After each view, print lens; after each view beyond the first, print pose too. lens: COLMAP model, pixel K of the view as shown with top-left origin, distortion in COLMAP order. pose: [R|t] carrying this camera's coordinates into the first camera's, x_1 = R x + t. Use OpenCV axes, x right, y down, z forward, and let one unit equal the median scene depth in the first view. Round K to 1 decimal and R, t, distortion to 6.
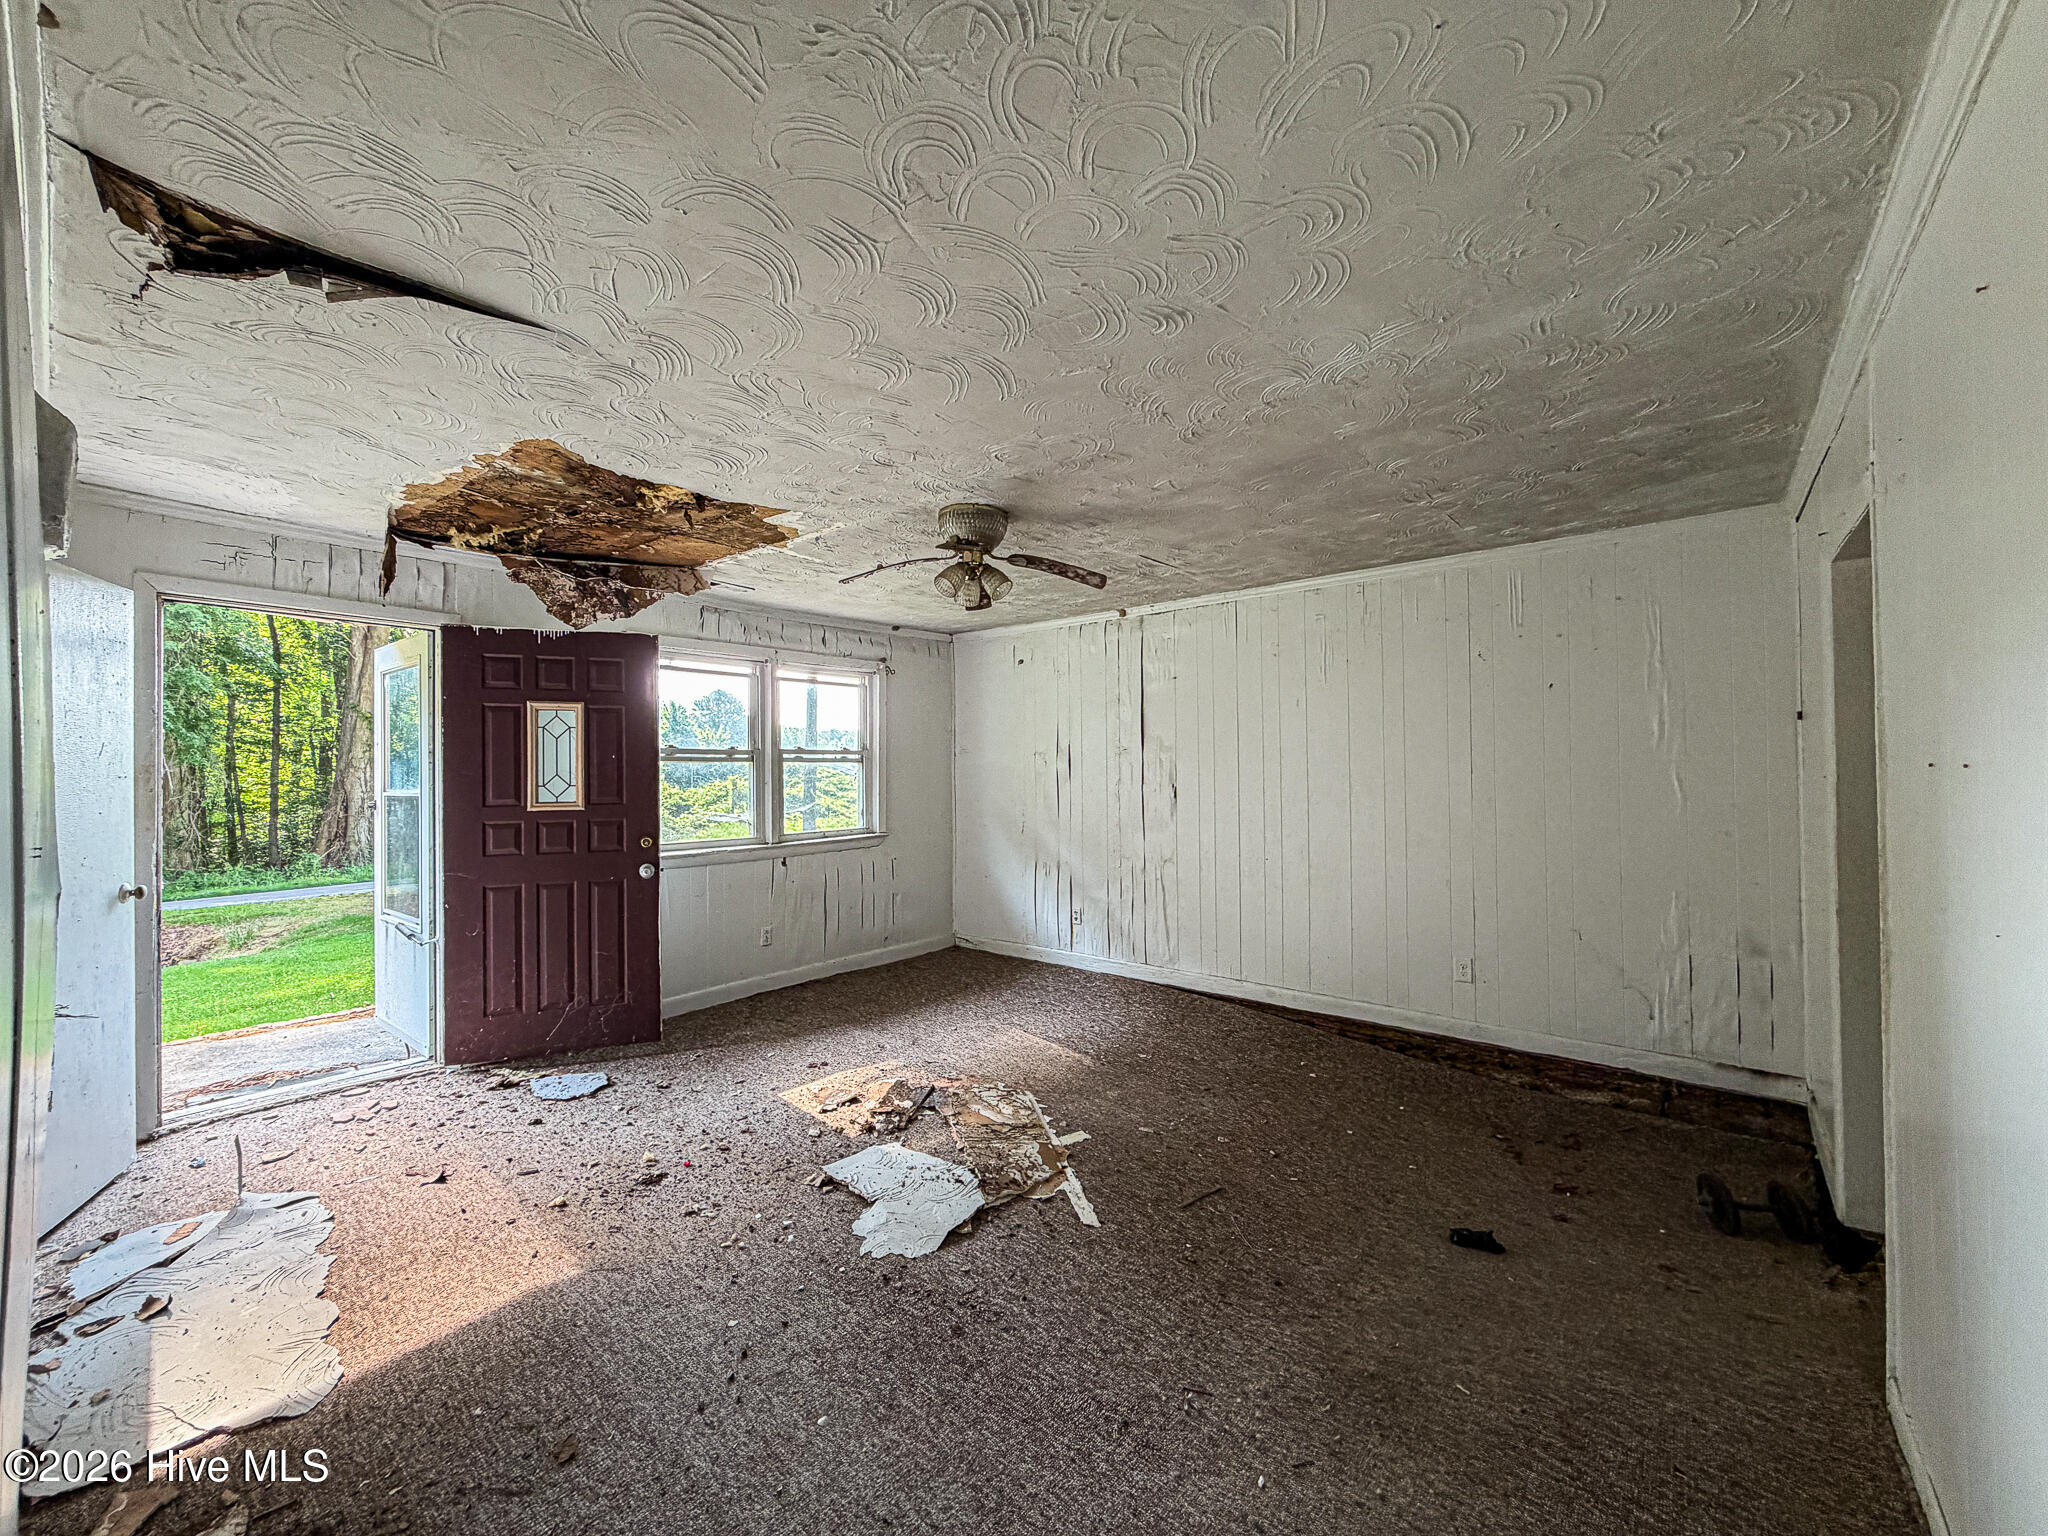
lens RADIAL K [[841.4, 0, 1022.3], [0, 841.4, 769.7], [0, 0, 1]] dist [0.003119, 0.000314]
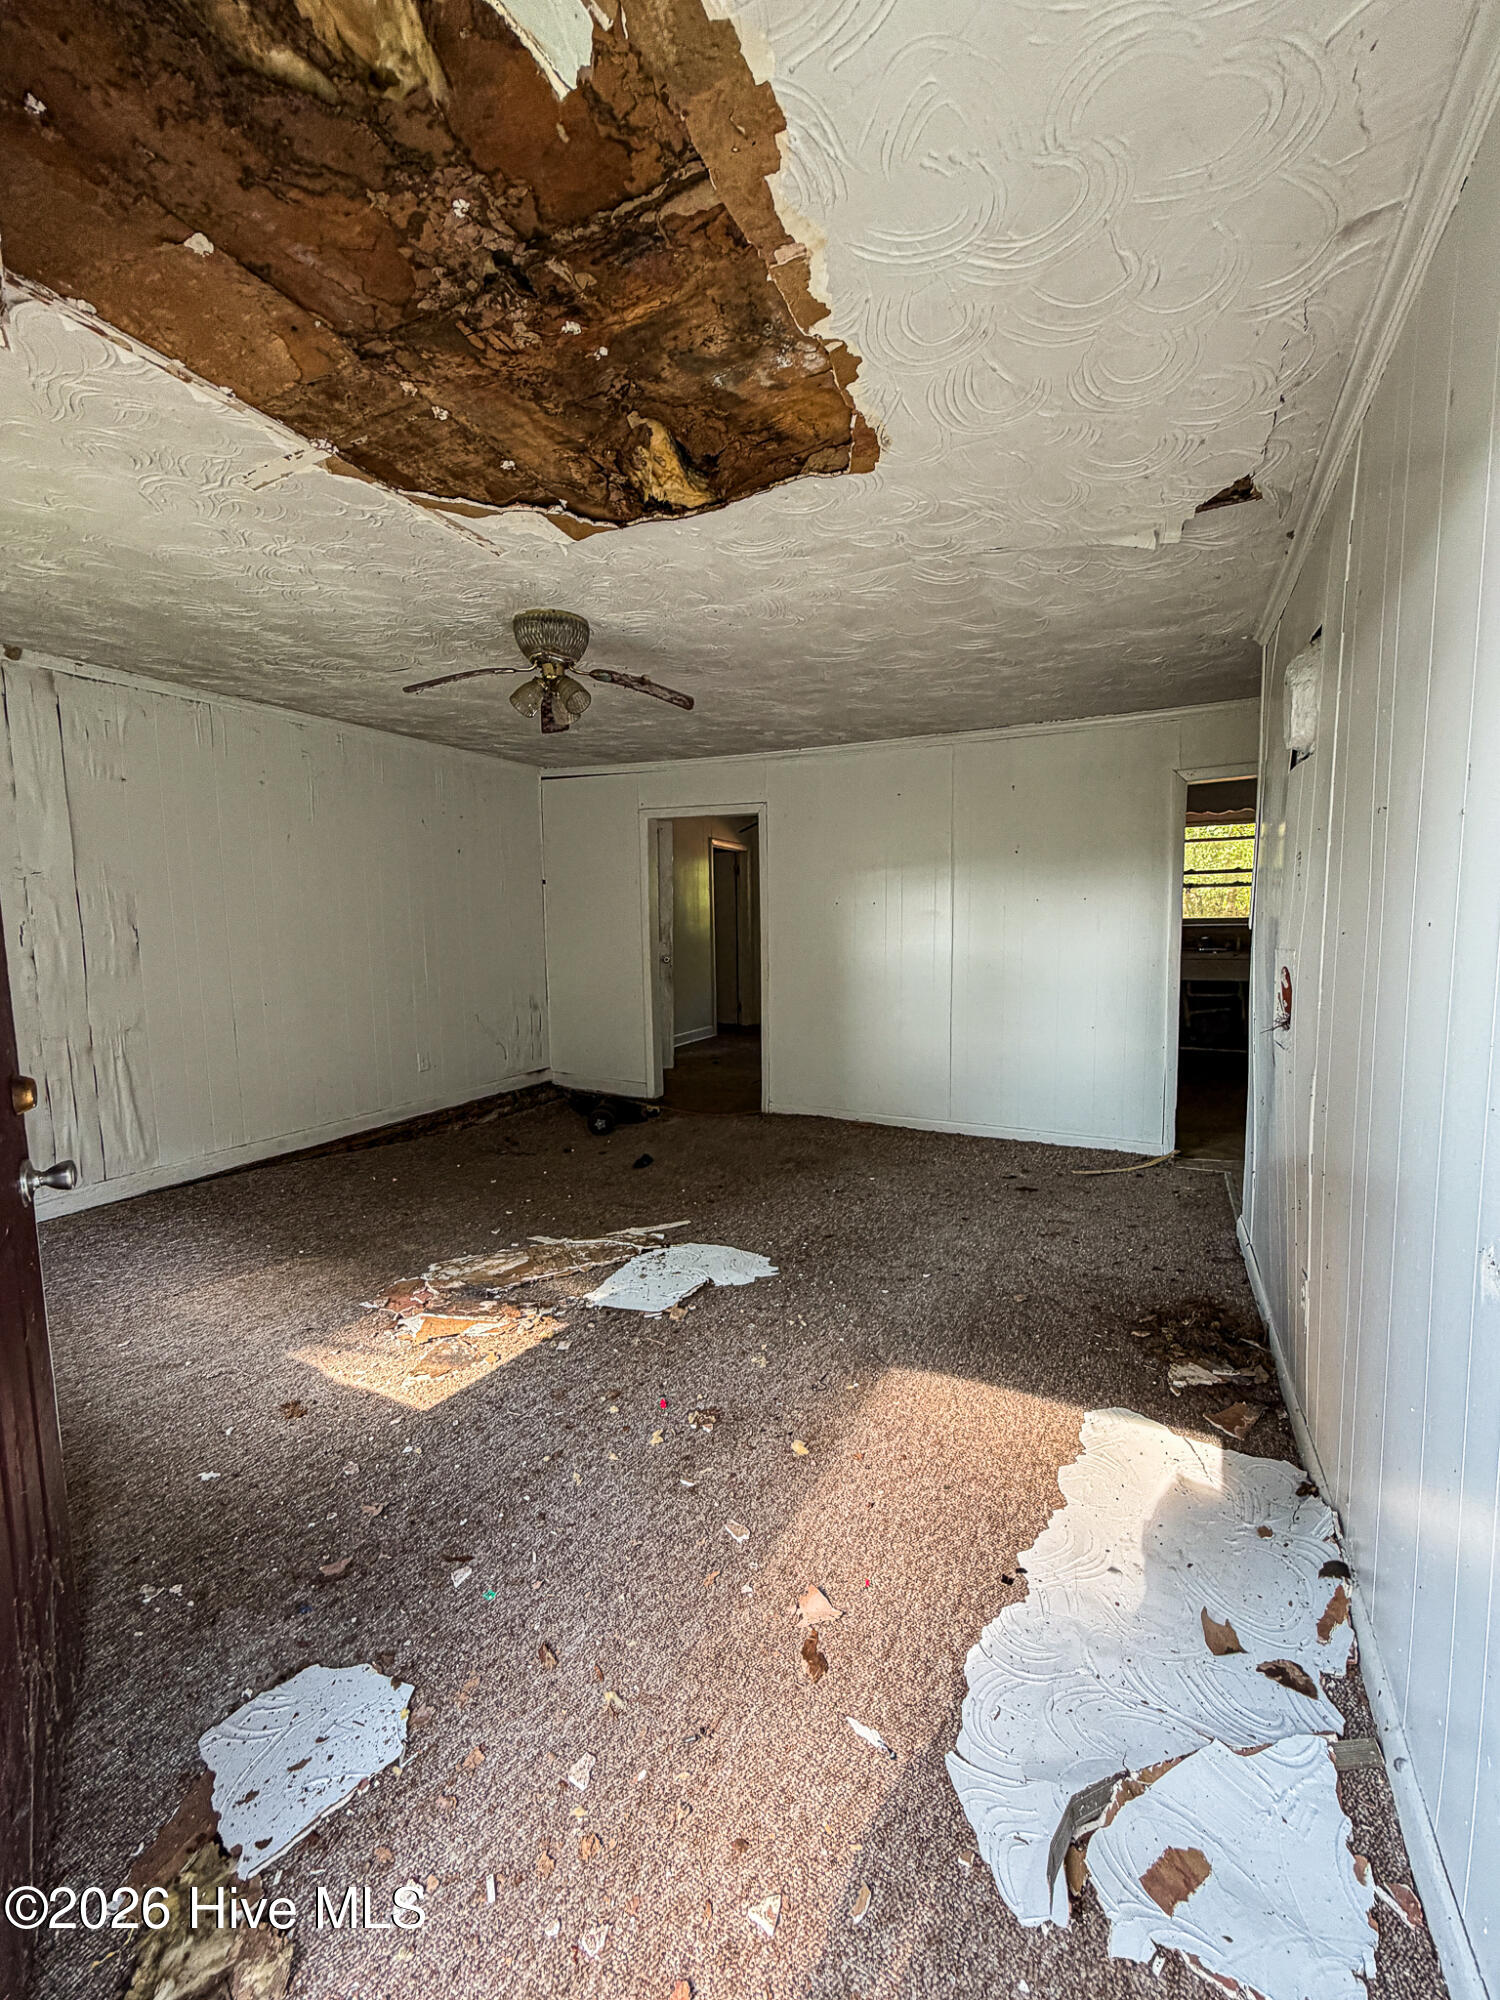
lens RADIAL K [[821.7, 0, 748.9], [0, 821.7, 1001.6], [0, 0, 1]] dist [0.003119, 0.000314]
pose [[-0.258033, -0.092048, 0.961741, -0.911616], [0.010909, 0.995110, 0.098169, 0.025521], [-0.966075, 0.035822, -0.255767, 0.911669]]
